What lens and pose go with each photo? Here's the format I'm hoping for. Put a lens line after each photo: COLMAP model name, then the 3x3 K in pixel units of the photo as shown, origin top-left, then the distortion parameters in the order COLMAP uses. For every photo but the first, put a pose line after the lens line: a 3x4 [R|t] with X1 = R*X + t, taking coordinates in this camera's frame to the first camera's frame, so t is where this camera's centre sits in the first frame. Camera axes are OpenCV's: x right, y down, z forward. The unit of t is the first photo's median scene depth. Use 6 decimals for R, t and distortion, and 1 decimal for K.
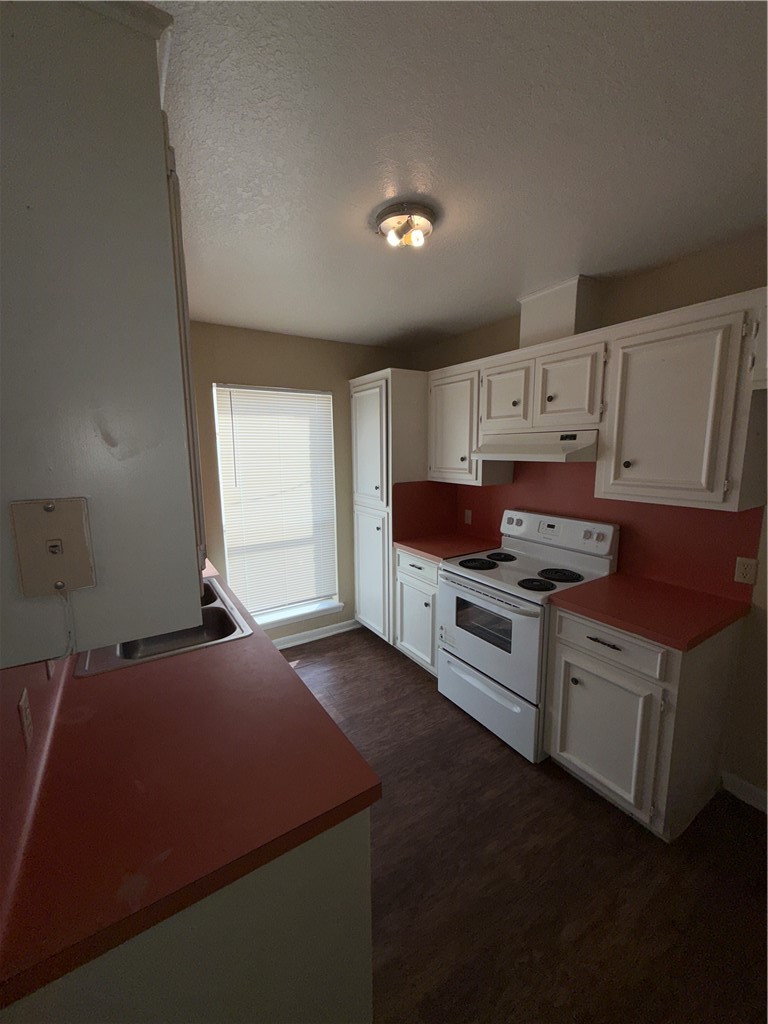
lens RADIAL K [[407.0, 0, 382.1], [0, 407.0, 510.8], [0, 0, 1]] dist [-0.000132, -0.000597]
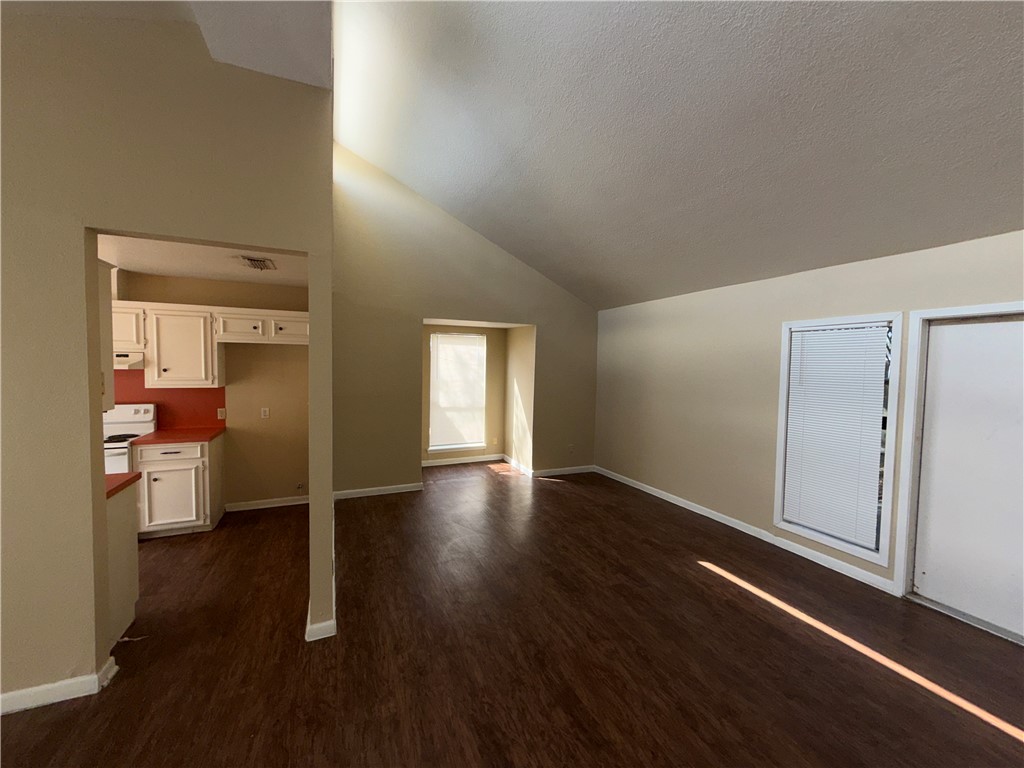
lens RADIAL K [[407.0, 0, 512.9], [0, 407.0, 384.0], [0, 0, 1]] dist [-0.000132, -0.000597]
pose [[0.143269, -0.028673, 0.989268, -1.174929], [0.138160, 0.990372, 0.008696, 0.178987], [-0.979993, 0.135431, 0.145851, -1.011268]]
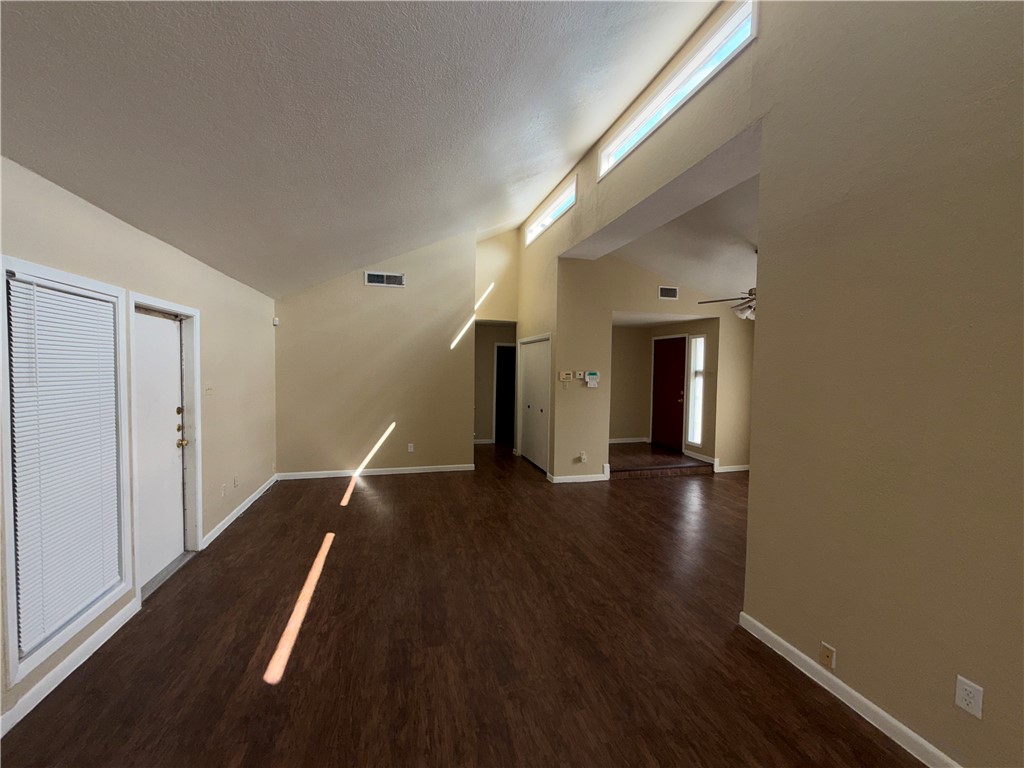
lens RADIAL K [[407.0, 0, 512.7], [0, 407.0, 382.7], [0, 0, 1]] dist [-0.000132, -0.000597]
pose [[-0.285046, 0.043229, -0.957539, 4.632912], [-0.162440, 0.982354, 0.092705, -0.005185], [0.944649, 0.181968, -0.272994, -0.251592]]
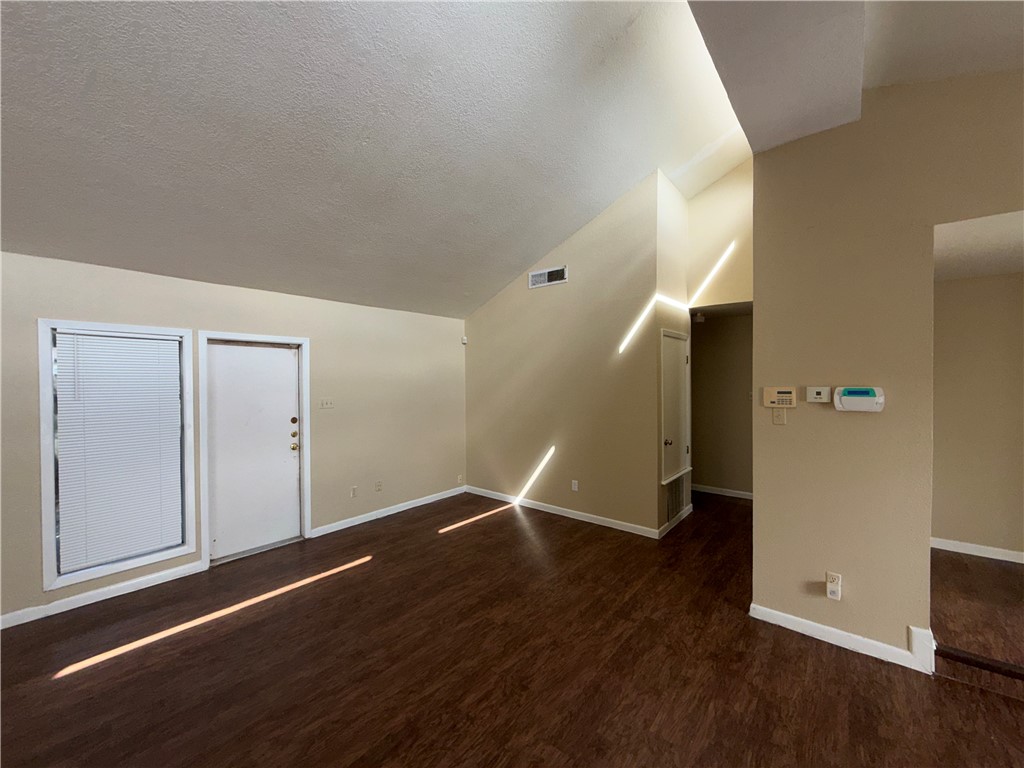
lens RADIAL K [[407.0, 0, 508.9], [0, 407.0, 385.5], [0, 0, 1]] dist [-0.000132, -0.000597]
pose [[-0.949227, 0.021050, -0.313888, 0.958932], [-0.033463, 0.985343, 0.167273, -0.168834], [0.312808, 0.169283, -0.934609, 0.972821]]
